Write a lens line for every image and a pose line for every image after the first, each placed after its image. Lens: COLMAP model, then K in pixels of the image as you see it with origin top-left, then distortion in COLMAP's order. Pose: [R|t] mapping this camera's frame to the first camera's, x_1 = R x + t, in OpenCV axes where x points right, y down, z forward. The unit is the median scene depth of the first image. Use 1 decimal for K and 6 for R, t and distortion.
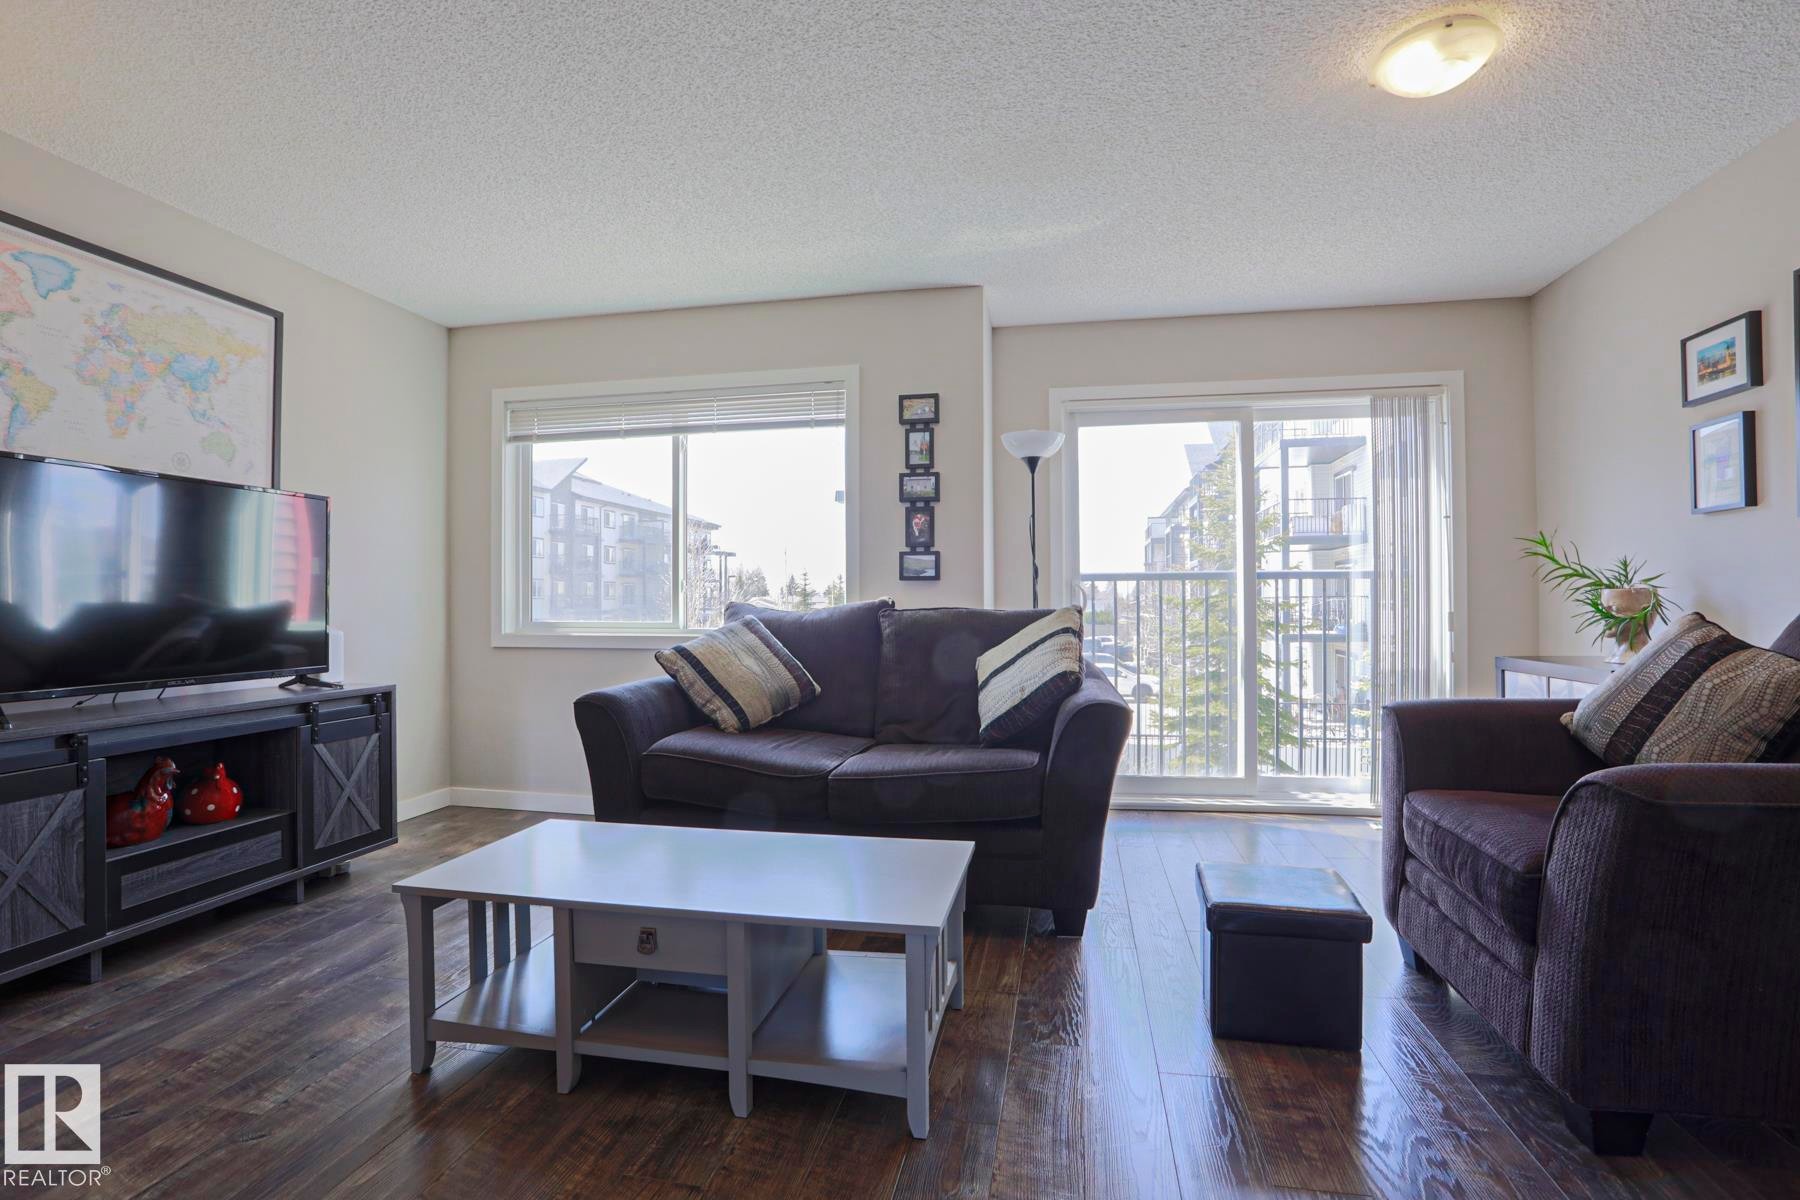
lens RADIAL K [[869.1, 0, 888.4], [0, 869.1, 605.6], [0, 0, 1]] dist [-0.065836, 0.023710]
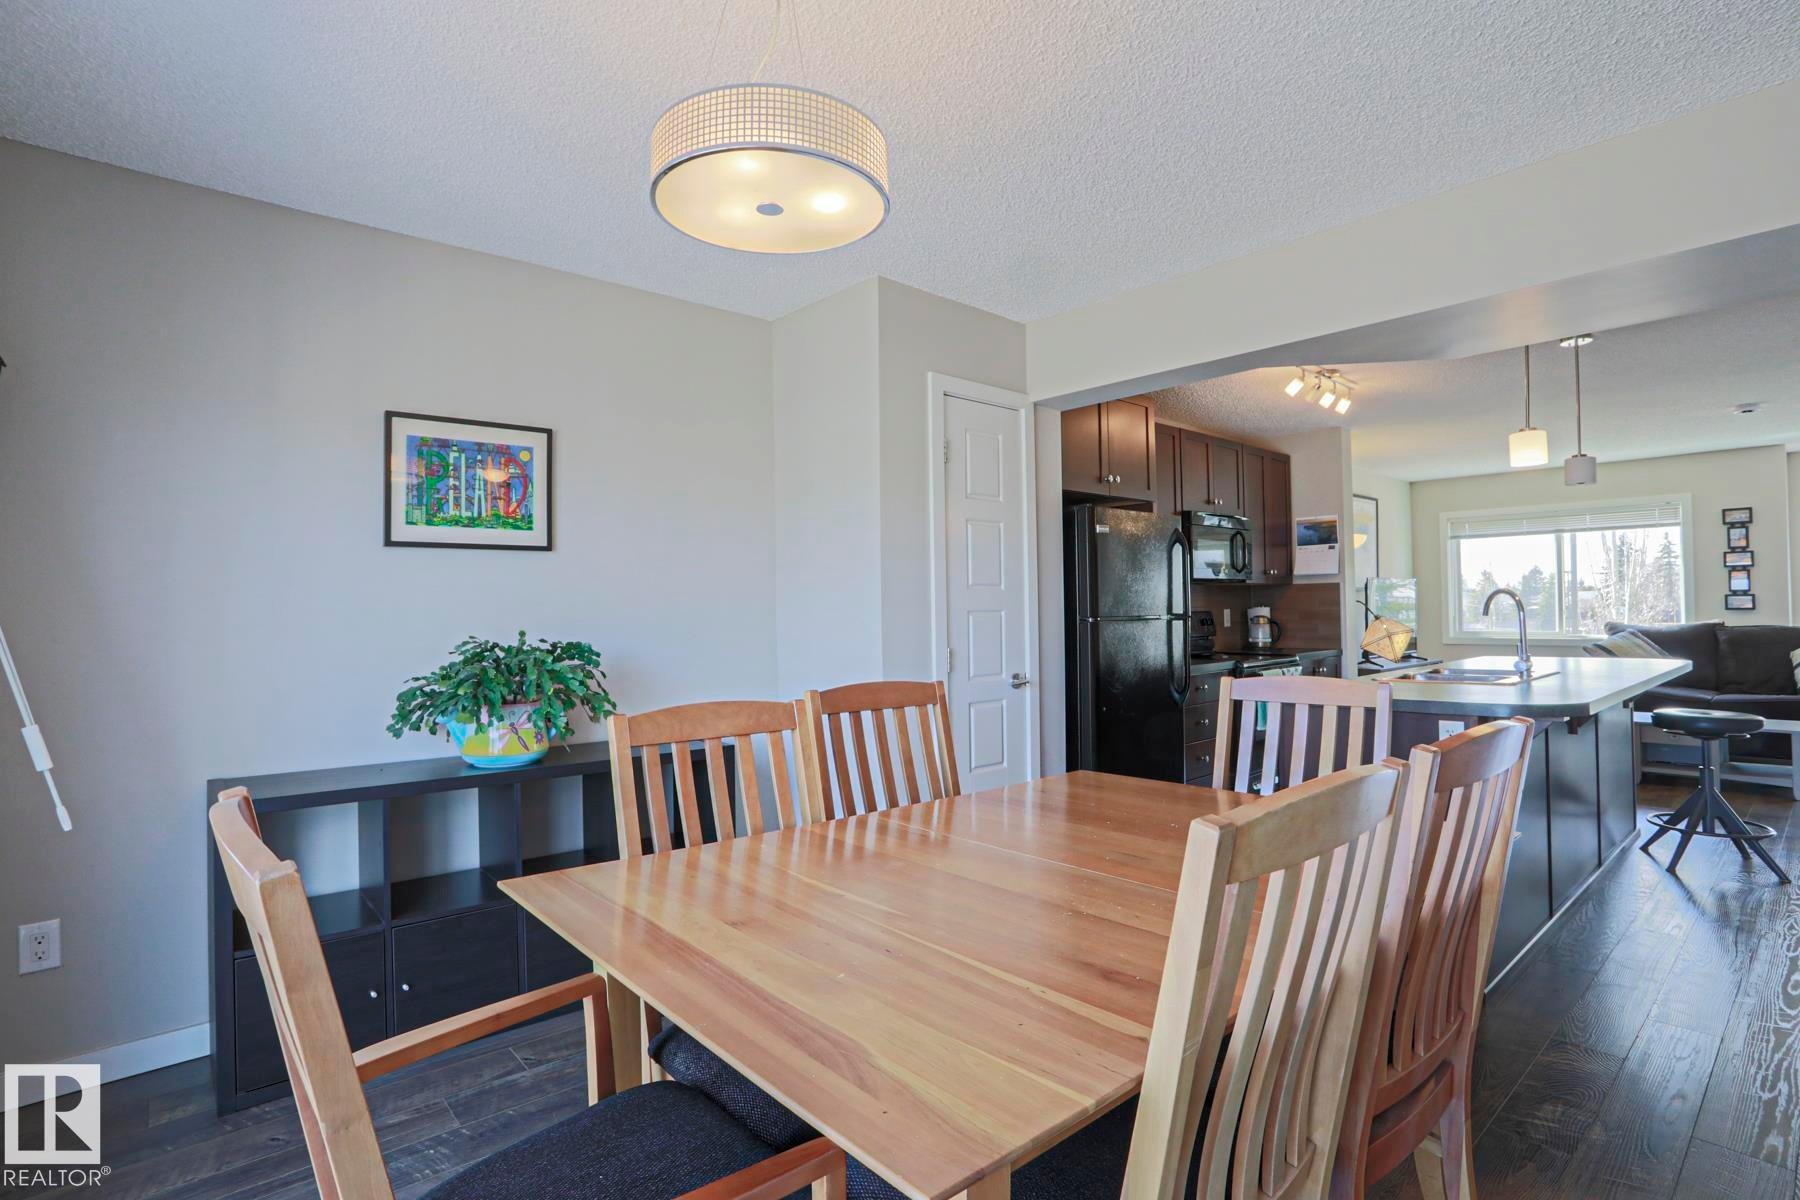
lens RADIAL K [[869.1, 0, 893.7], [0, 869.1, 605.1], [0, 0, 1]] dist [-0.065836, 0.023710]
pose [[0.795071, -0.011684, -0.606404, -0.340292], [0.009400, 0.999932, -0.006942, -0.048102], [0.606444, -0.000181, 0.795126, -1.576725]]
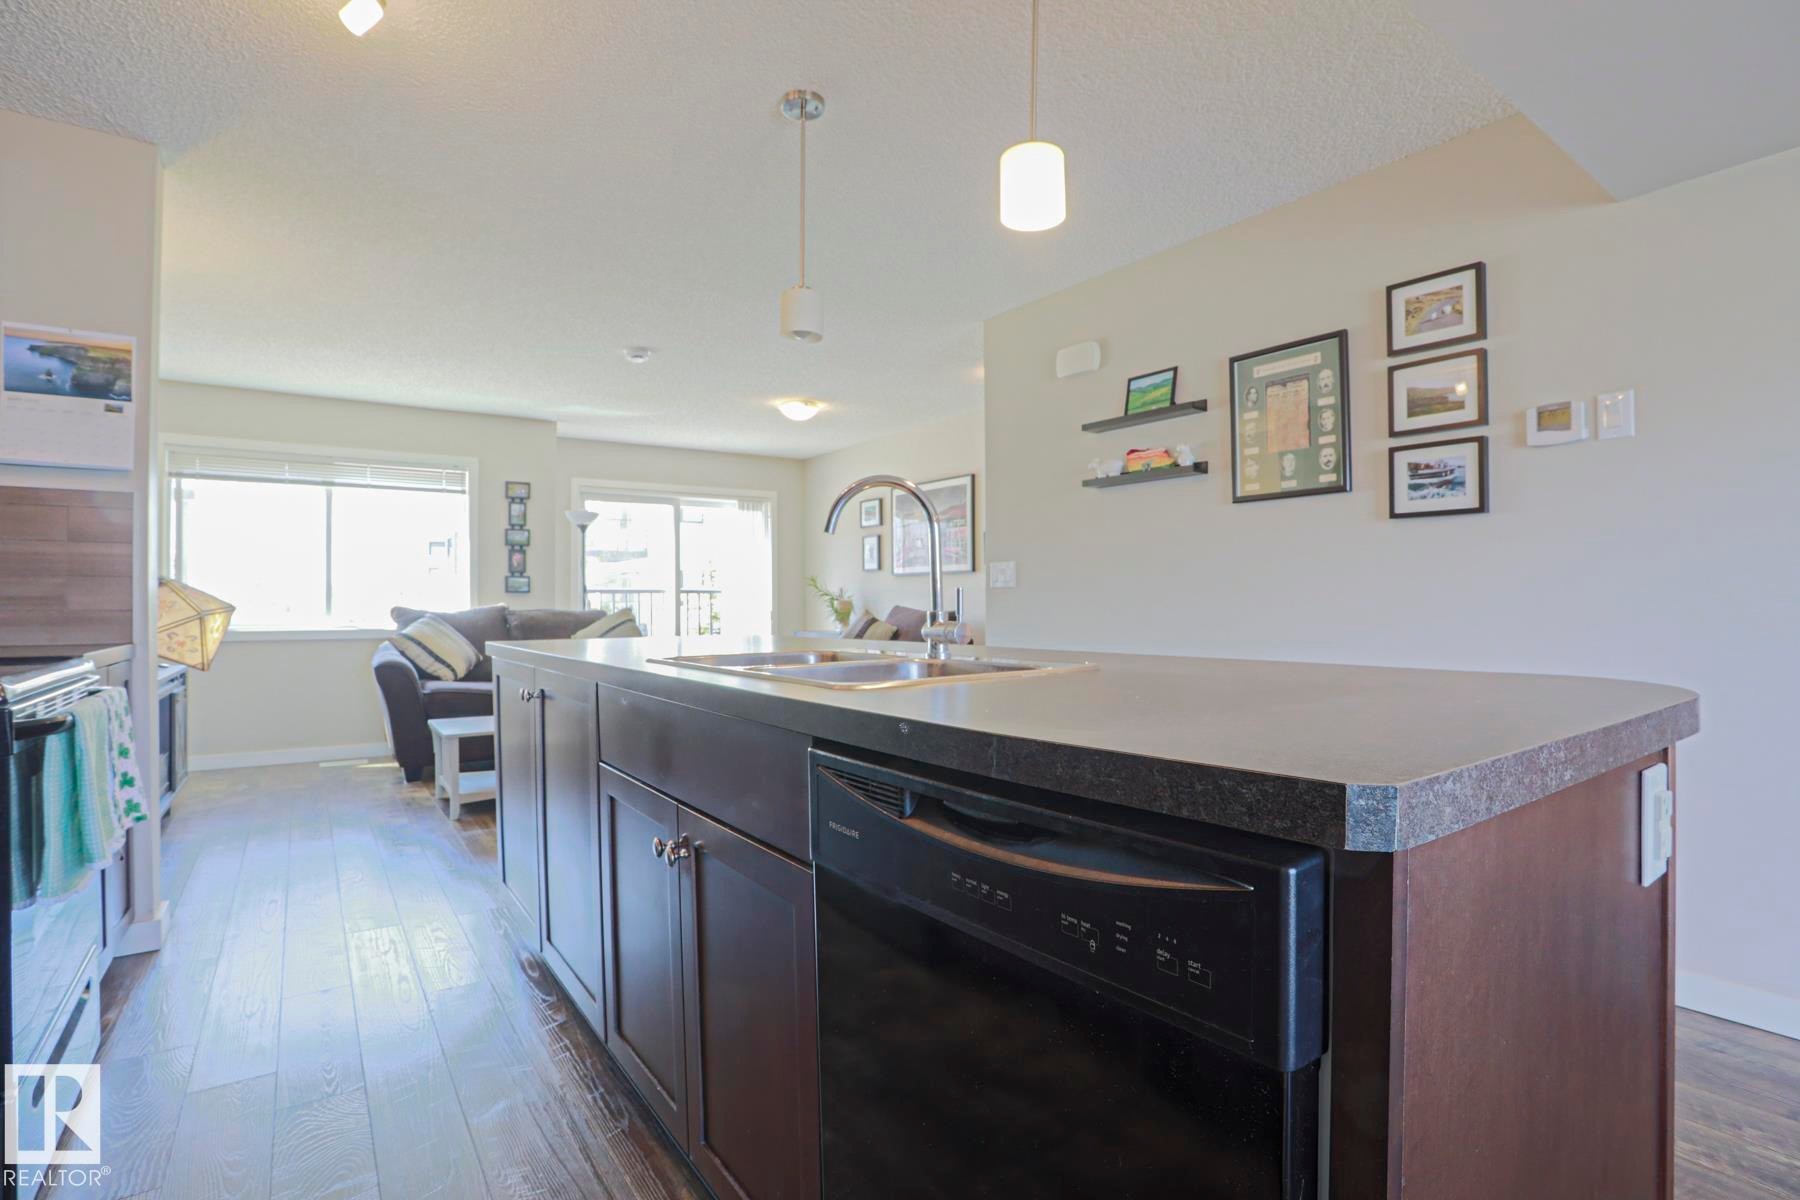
lens RADIAL K [[869.1, 0, 890.5], [0, 869.1, 600.8], [0, 0, 1]] dist [-0.065836, 0.023710]
pose [[0.684793, 0.004305, 0.728725, -0.728783], [0.005168, 0.999929, -0.010764, 0.007416], [-0.728720, 0.011138, 0.684722, -0.702086]]
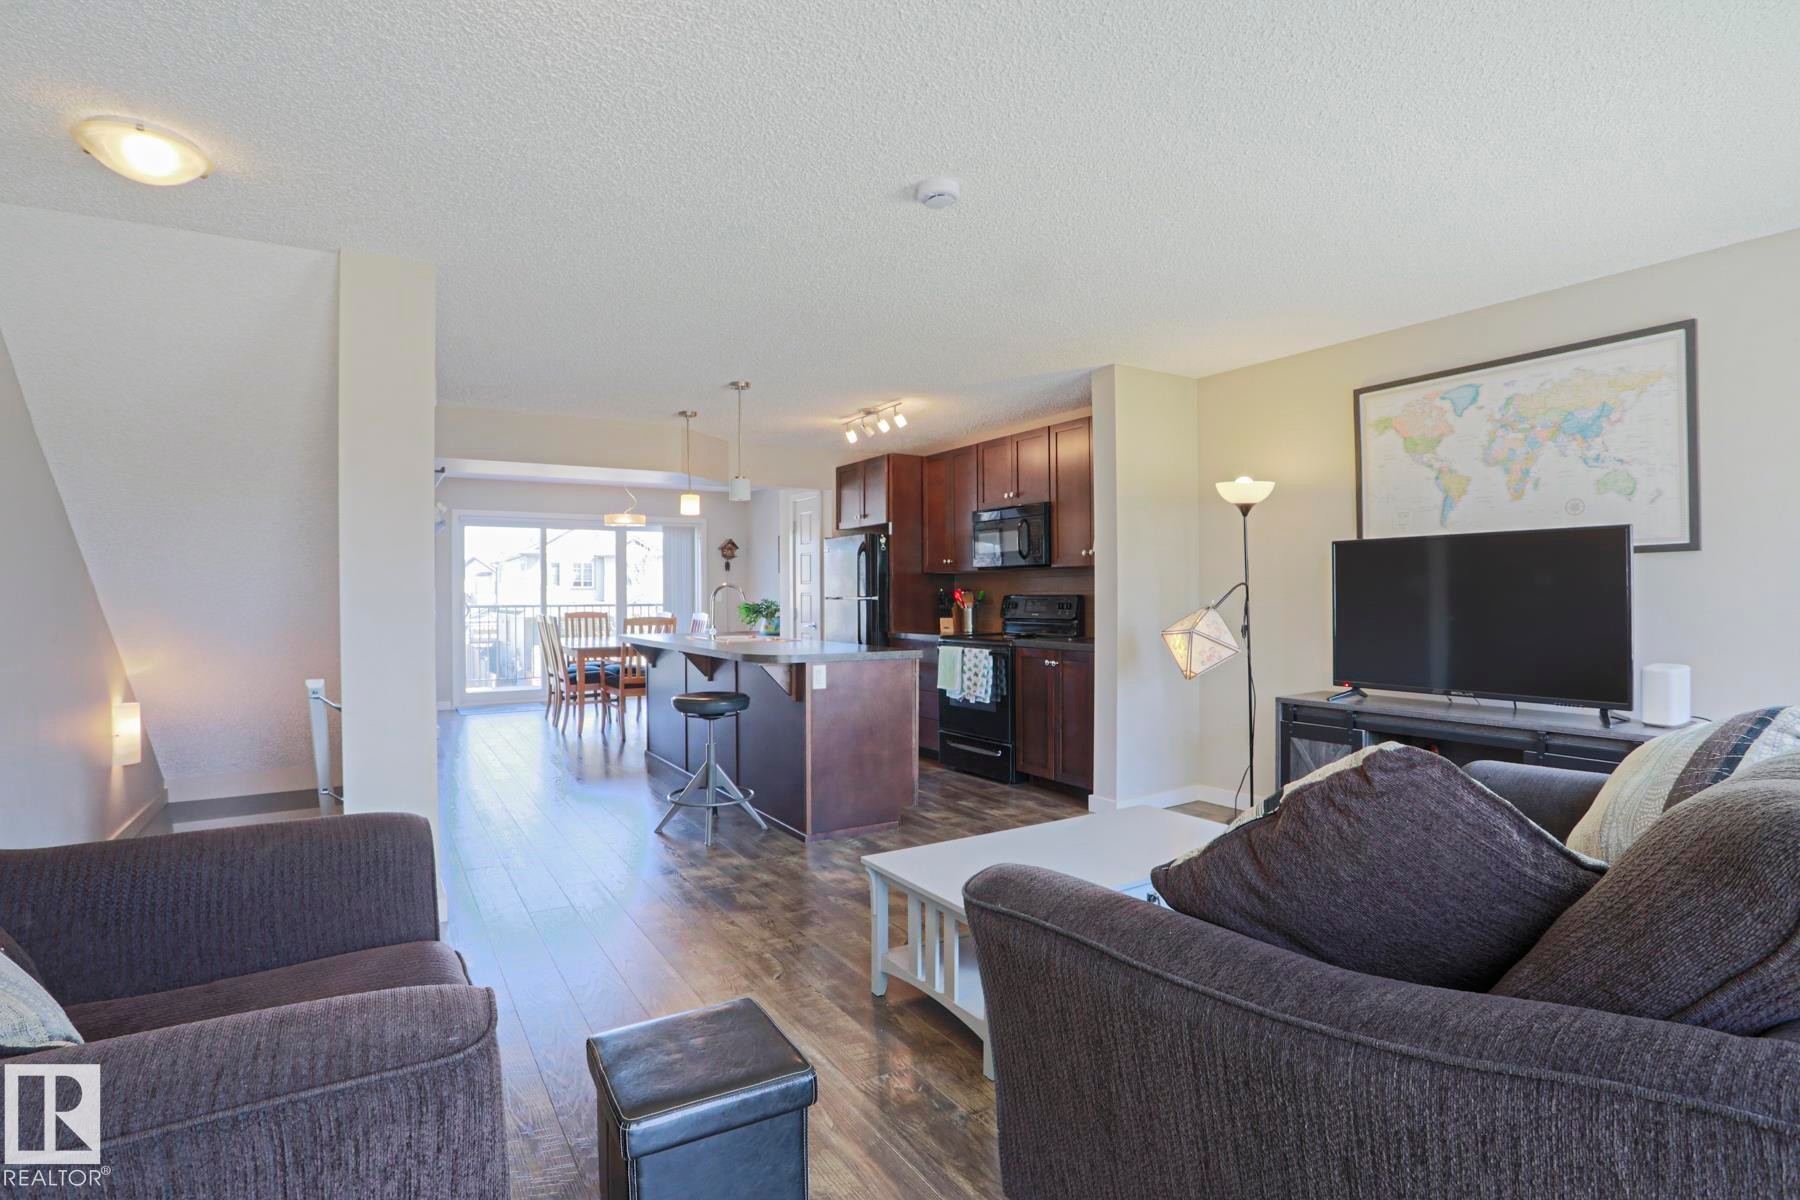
lens RADIAL K [[882.1, 0, 894.7], [0, 882.1, 592.4], [0, 0, 1]] dist [-0.032412, 0.008645]
pose [[-0.718309, 0.005414, -0.695703, 0.525467], [0.005587, 0.999982, 0.002014, -0.052941], [0.695702, -0.002440, -0.718327, 0.998411]]
